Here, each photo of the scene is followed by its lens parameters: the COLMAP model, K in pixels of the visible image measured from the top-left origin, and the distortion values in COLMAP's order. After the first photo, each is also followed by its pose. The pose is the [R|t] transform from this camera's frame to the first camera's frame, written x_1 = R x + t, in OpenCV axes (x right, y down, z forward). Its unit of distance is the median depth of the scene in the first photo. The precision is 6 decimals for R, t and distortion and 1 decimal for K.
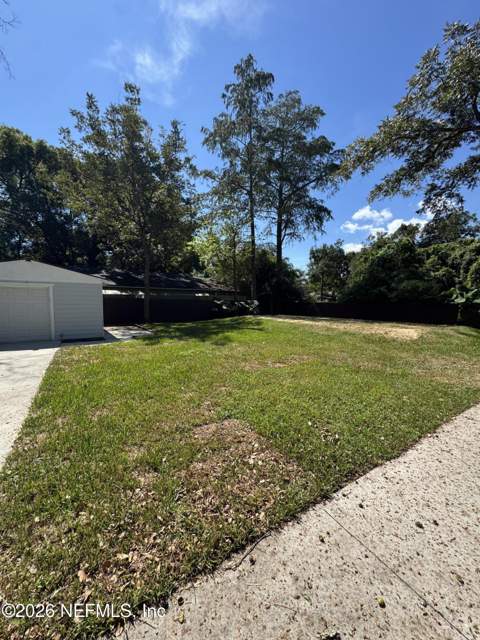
lens RADIAL K [[254.5, 0, 240.5], [0, 254.5, 319.4], [0, 0, 1]] dist [-0.002780, 0.000738]
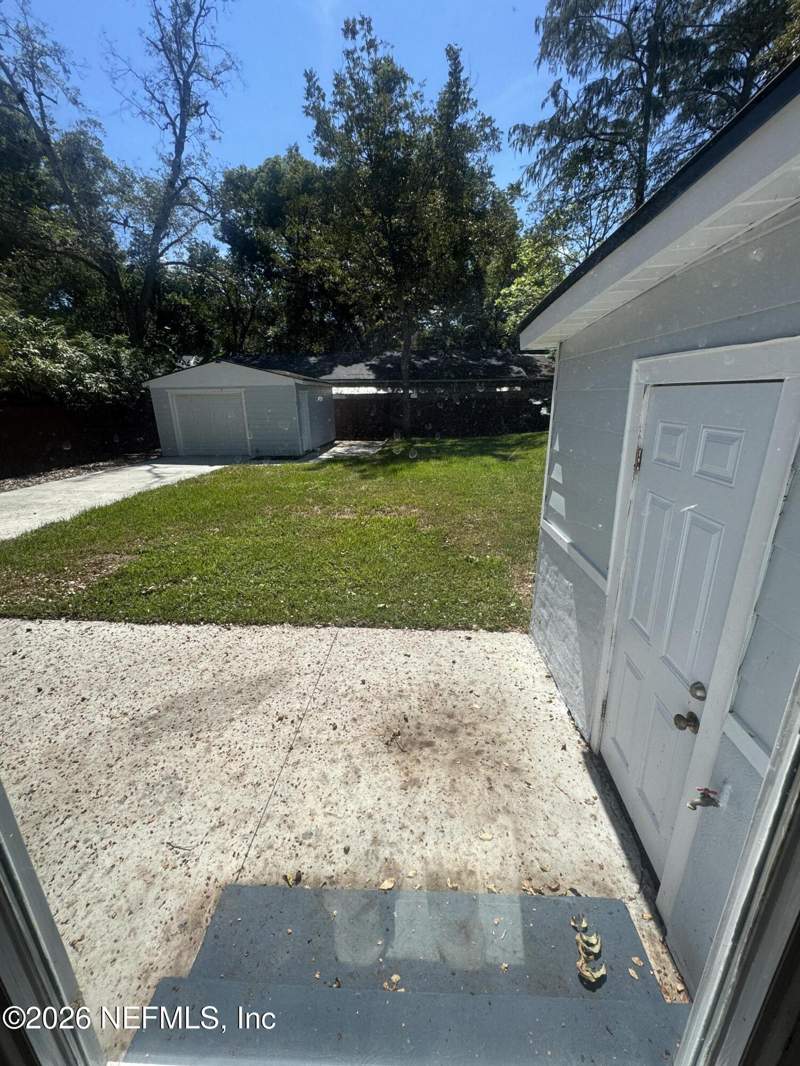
lens RADIAL K [[423.9, 0, 401.7], [0, 423.9, 531.1], [0, 0, 1]] dist [-0.002780, 0.000738]
pose [[0.804016, 0.166089, -0.570940, 0.554297], [-0.024181, 0.968535, 0.247698, -0.040334], [0.594115, -0.185348, 0.782734, 0.116764]]
